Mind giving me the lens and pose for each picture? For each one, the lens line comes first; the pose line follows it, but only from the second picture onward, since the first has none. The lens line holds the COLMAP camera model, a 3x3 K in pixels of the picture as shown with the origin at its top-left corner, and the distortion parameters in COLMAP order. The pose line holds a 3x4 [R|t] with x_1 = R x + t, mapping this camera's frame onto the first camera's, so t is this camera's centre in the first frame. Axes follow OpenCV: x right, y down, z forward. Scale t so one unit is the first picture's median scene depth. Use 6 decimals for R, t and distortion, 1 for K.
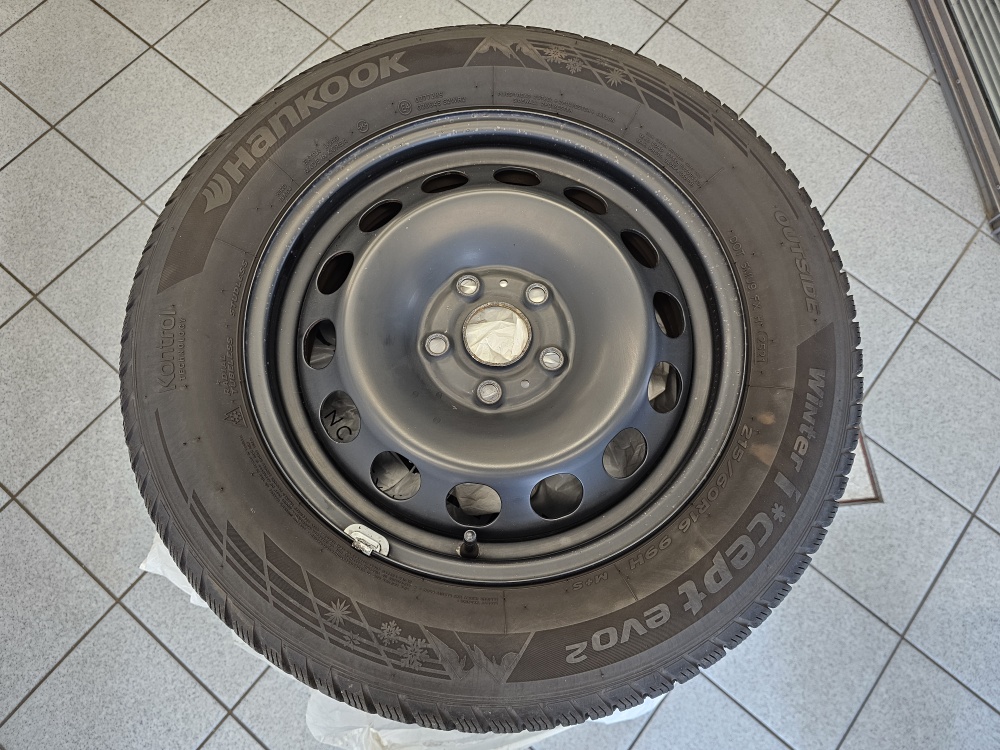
lens RADIAL K [[667.7, 0, 498.6], [0, 667.7, 364.9], [0, 0, 1]] dist [0.052623, -0.053046]
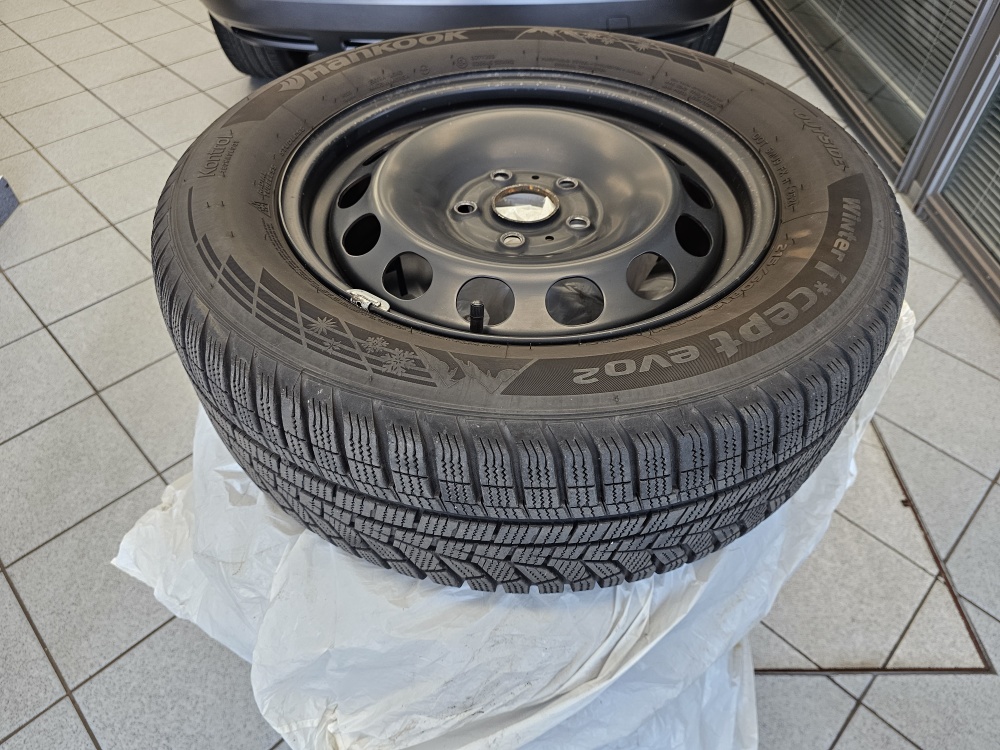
lens RADIAL K [[667.7, 0, 498.6], [0, 667.7, 364.9], [0, 0, 1]] dist [0.052623, -0.053046]
pose [[0.994331, 0.056348, -0.090168, 0.060966], [-0.089575, 0.900821, -0.424850, 0.592082], [0.057285, 0.430518, 0.900762, 0.173414]]
